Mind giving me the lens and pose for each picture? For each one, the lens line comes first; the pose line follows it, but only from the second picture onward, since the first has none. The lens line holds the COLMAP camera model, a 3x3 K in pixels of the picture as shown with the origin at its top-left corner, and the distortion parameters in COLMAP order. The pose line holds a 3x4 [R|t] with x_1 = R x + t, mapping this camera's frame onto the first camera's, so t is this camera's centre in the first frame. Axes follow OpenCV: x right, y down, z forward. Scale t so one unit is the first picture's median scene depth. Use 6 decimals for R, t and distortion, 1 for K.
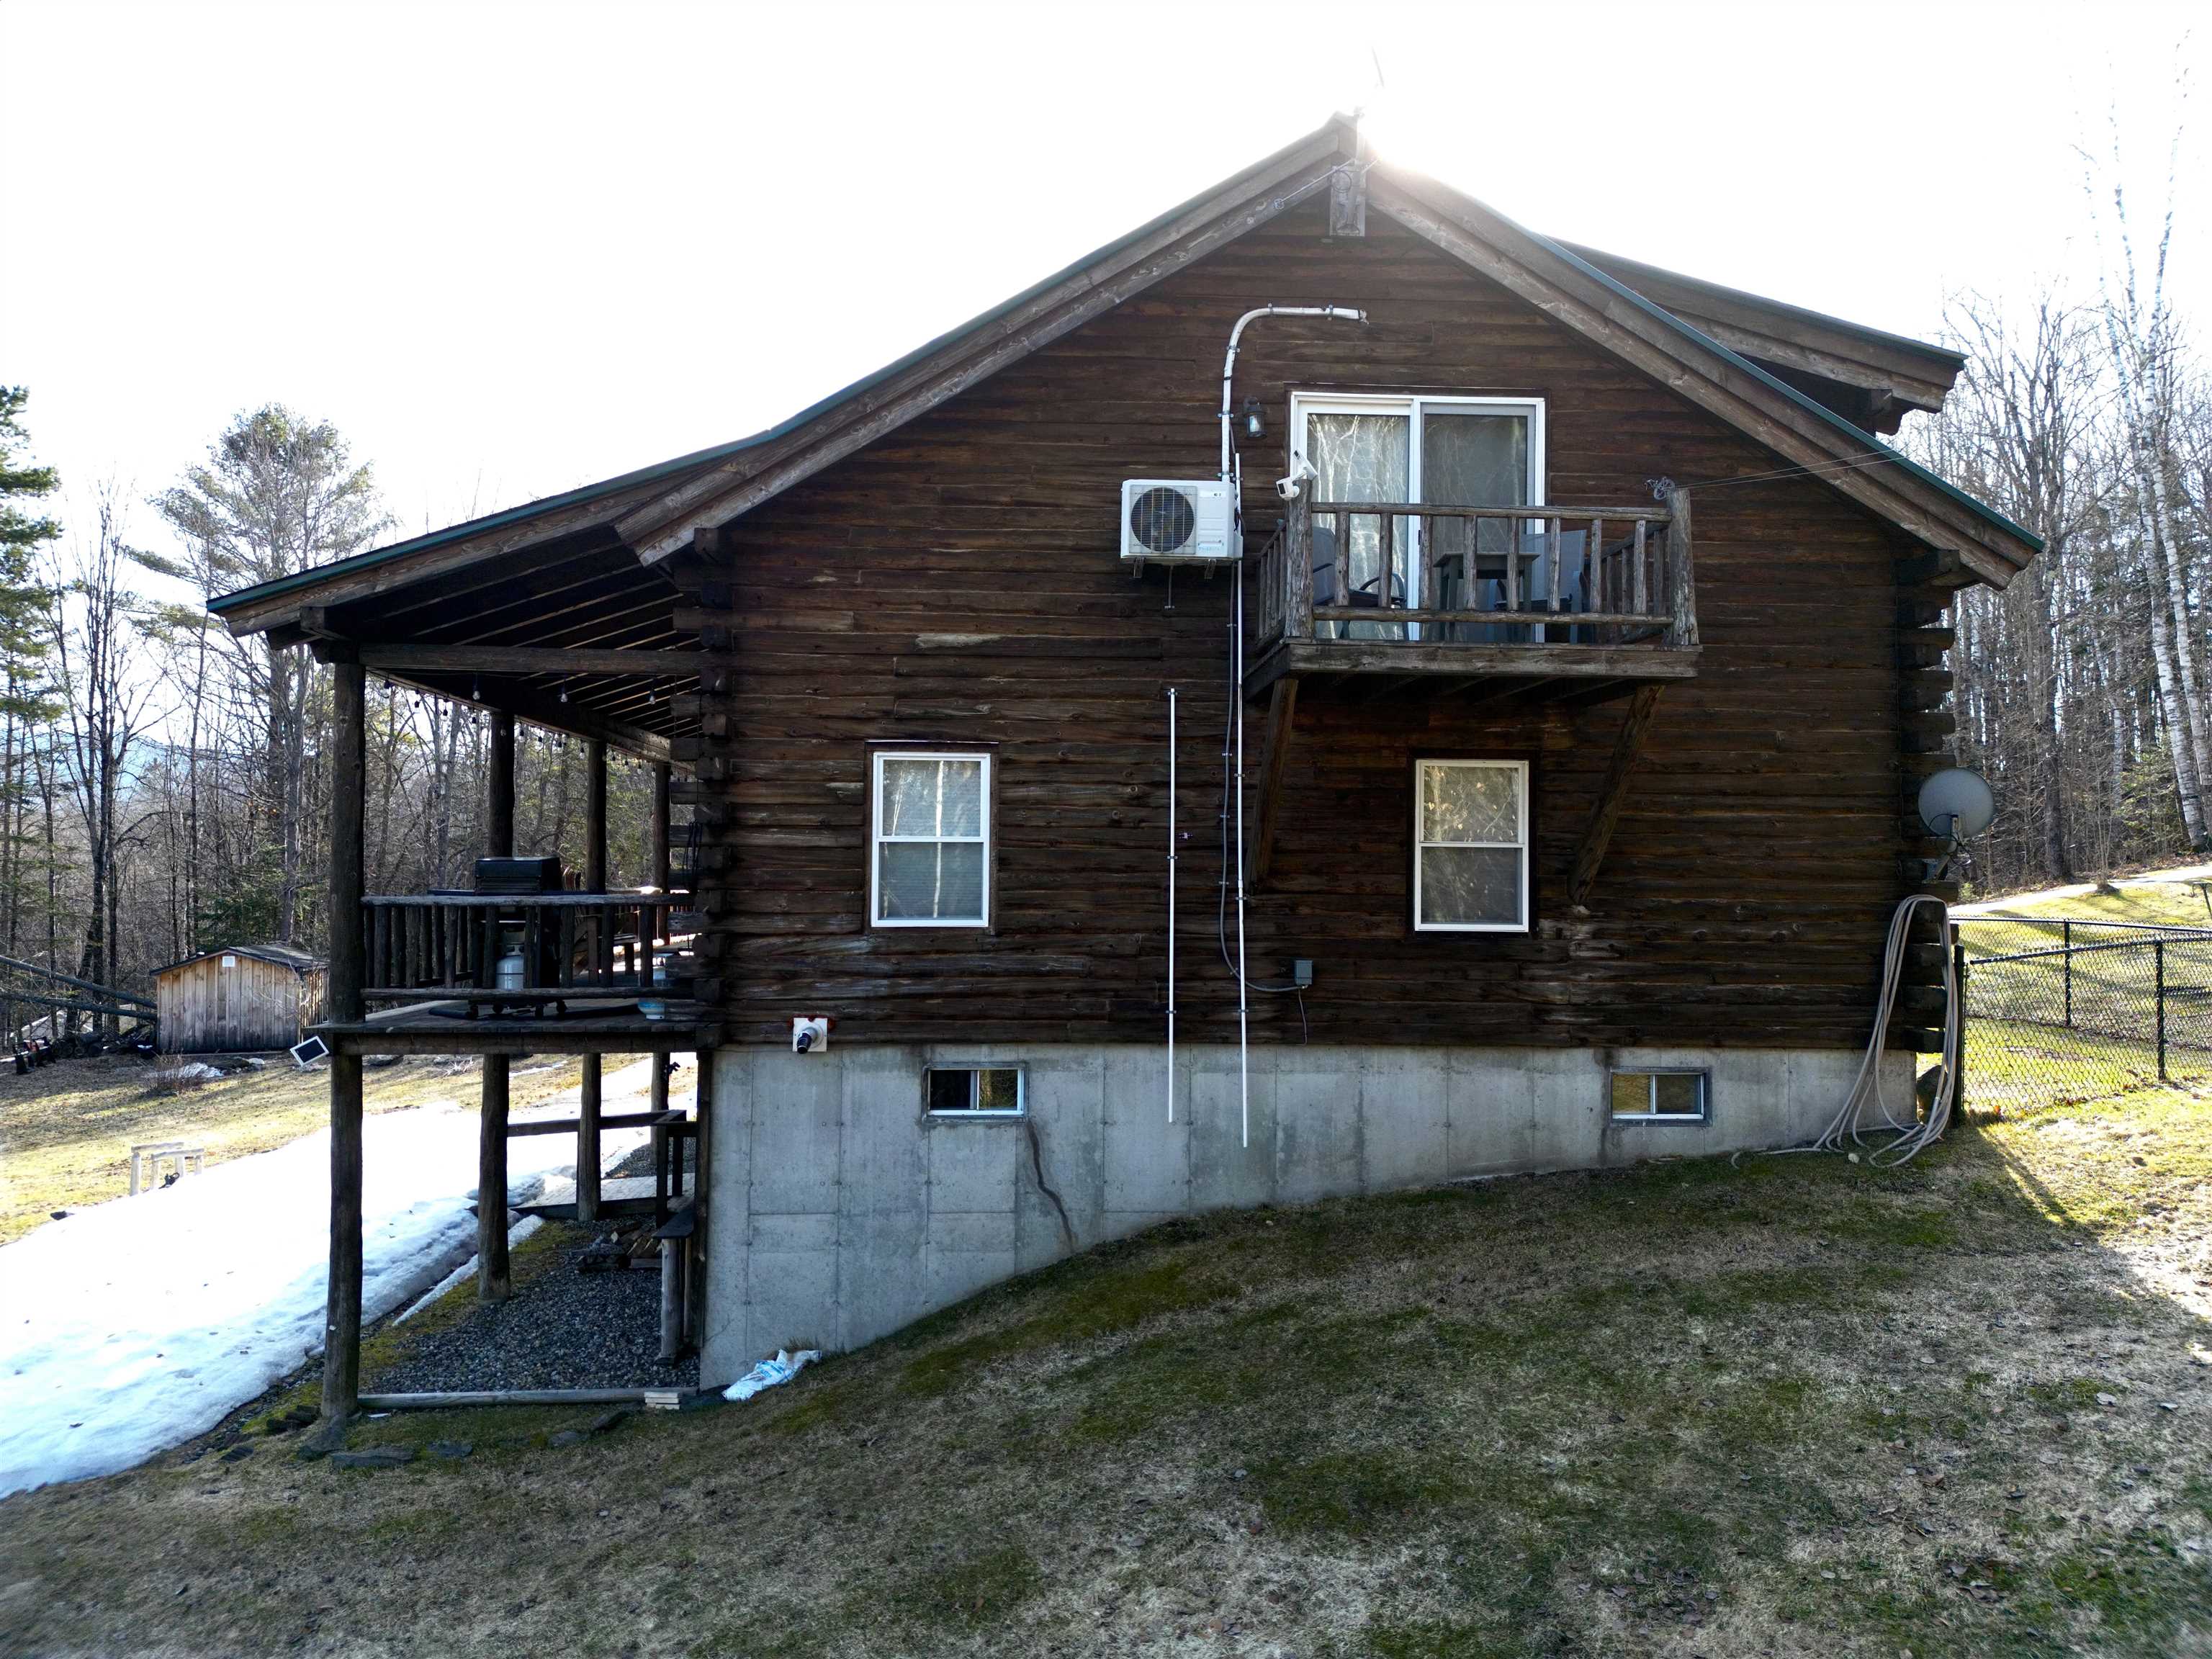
lens RADIAL K [[1610.9, 0, 1090.9], [0, 1610.9, 812.6], [0, 0, 1]] dist [0.043946, -0.005399]
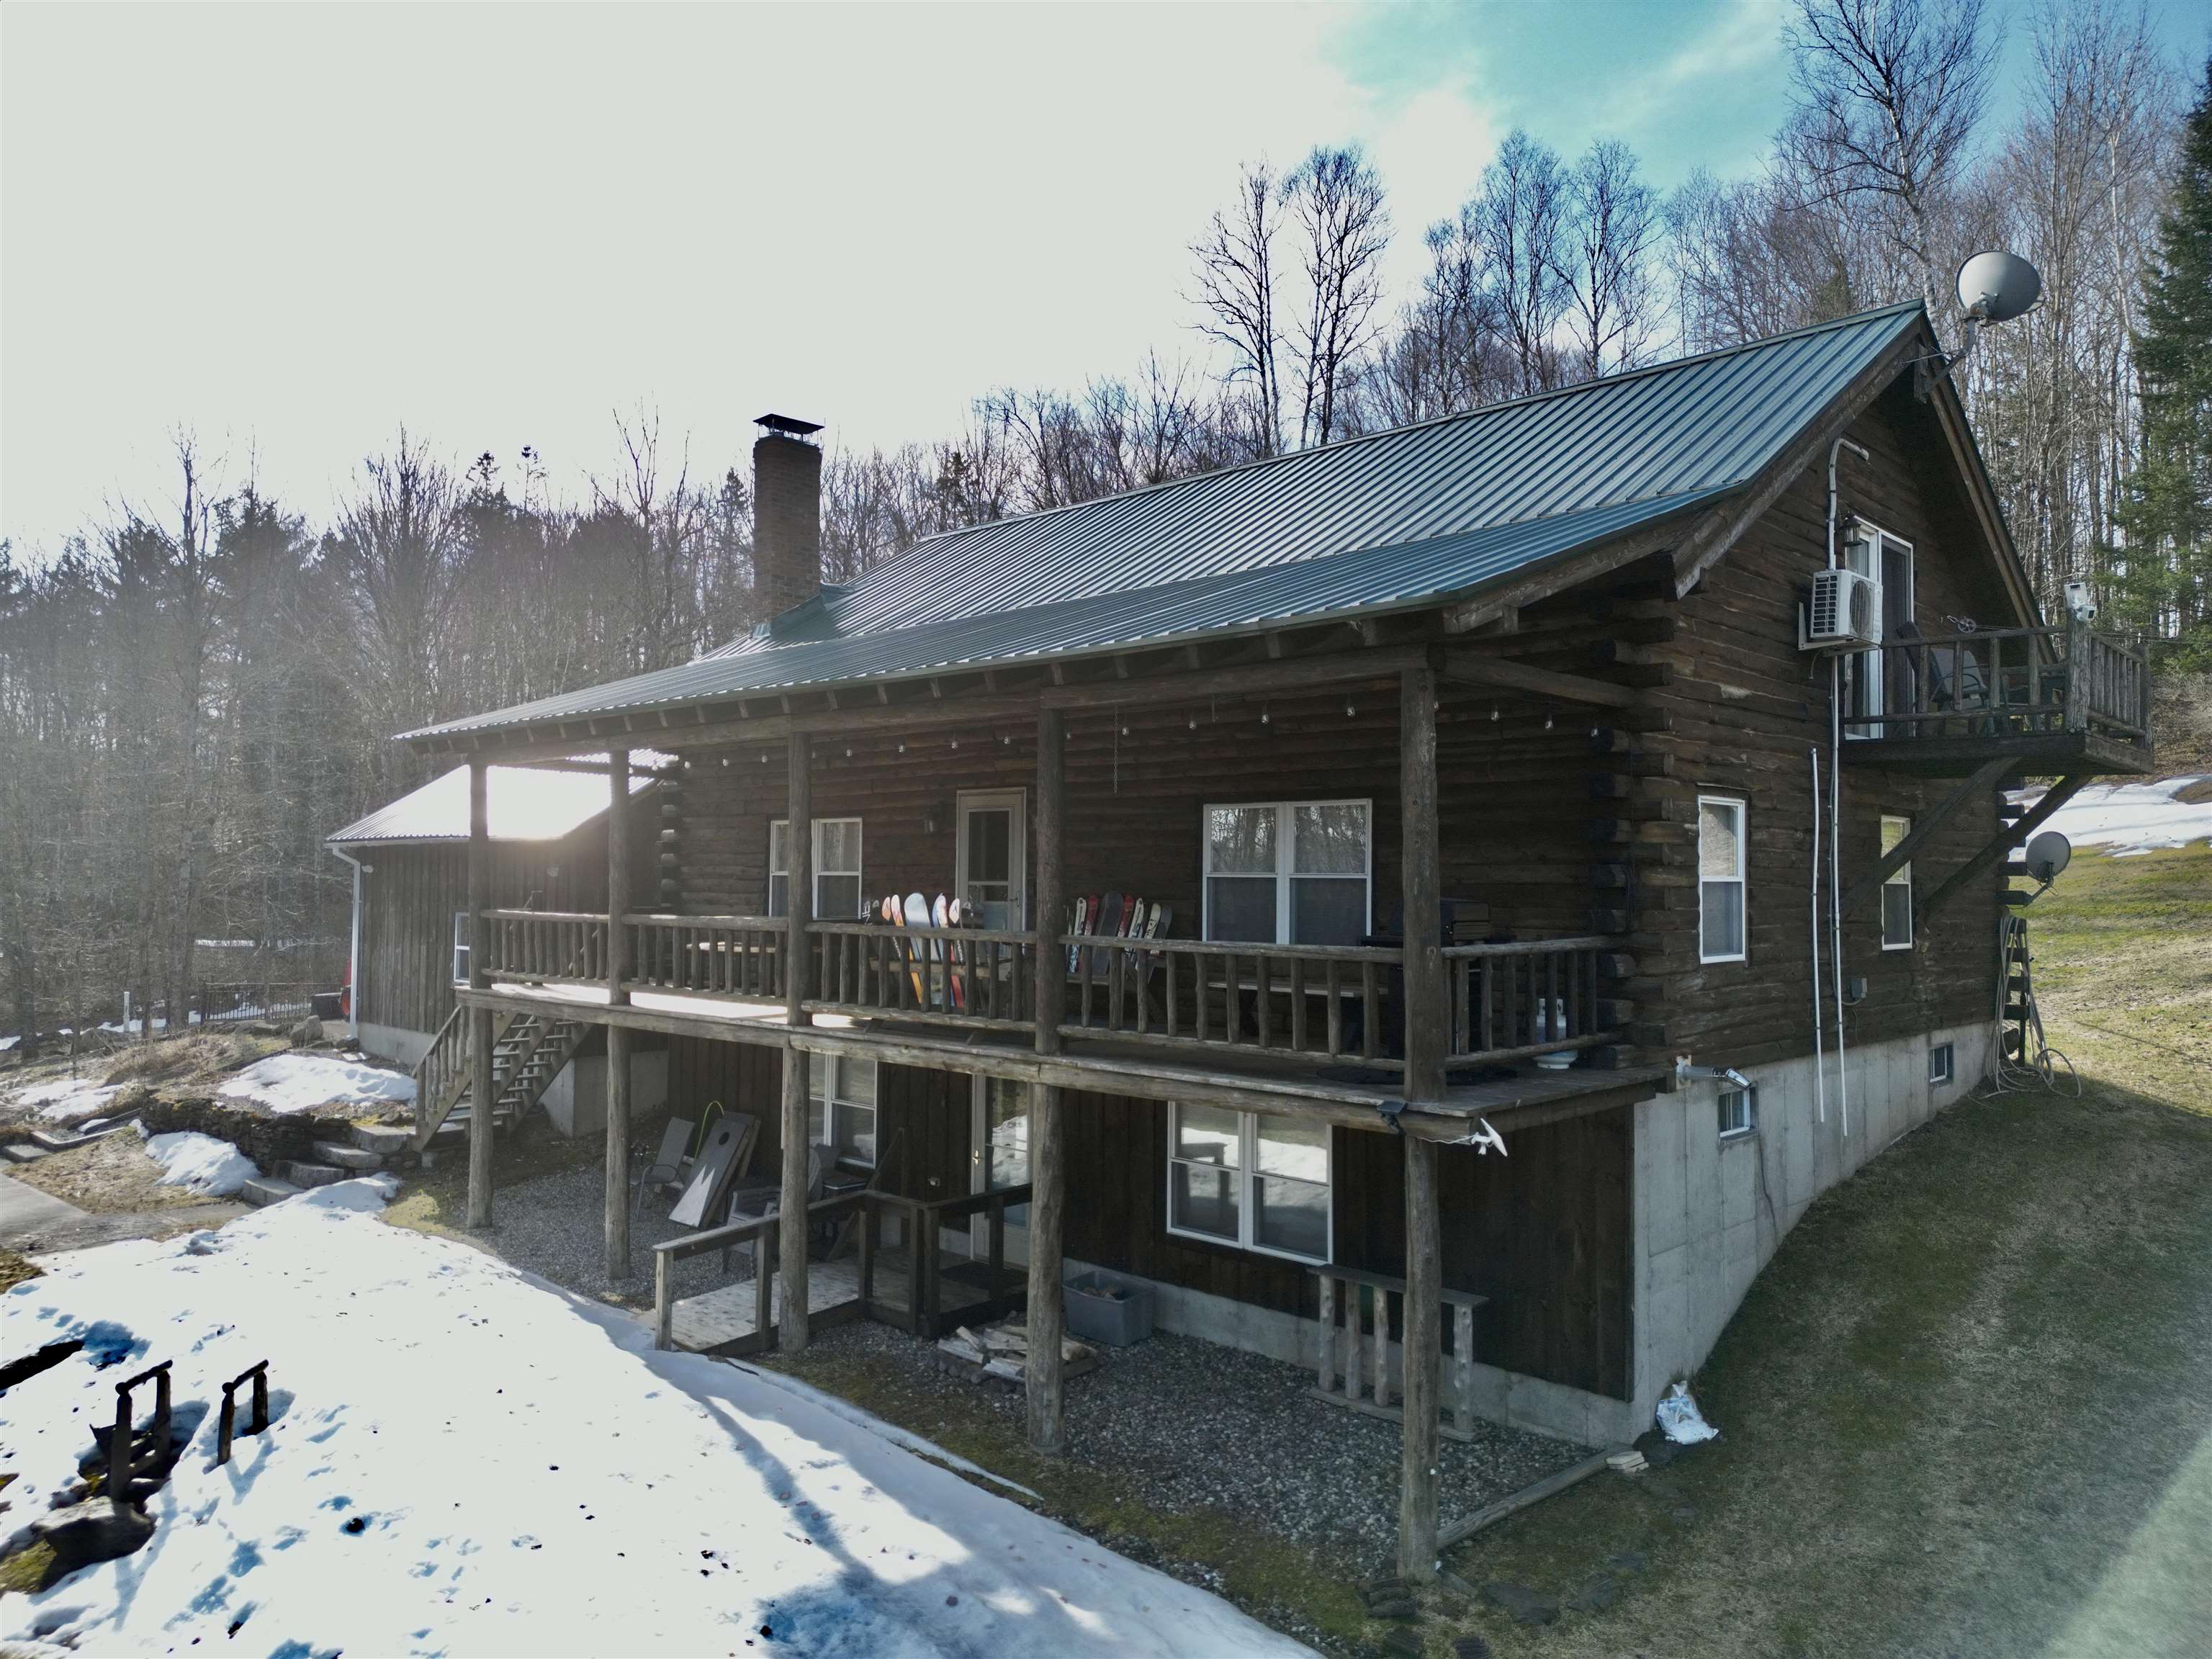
lens RADIAL K [[1610.9, 0, 1090.9], [0, 1610.9, 812.6], [0, 0, 1]] dist [0.043946, -0.005399]
pose [[0.723784, 0.024409, 0.689595, -1.145645], [-0.007935, 0.999602, -0.027053, 0.005738], [-0.689981, 0.014109, 0.723690, 0.512450]]
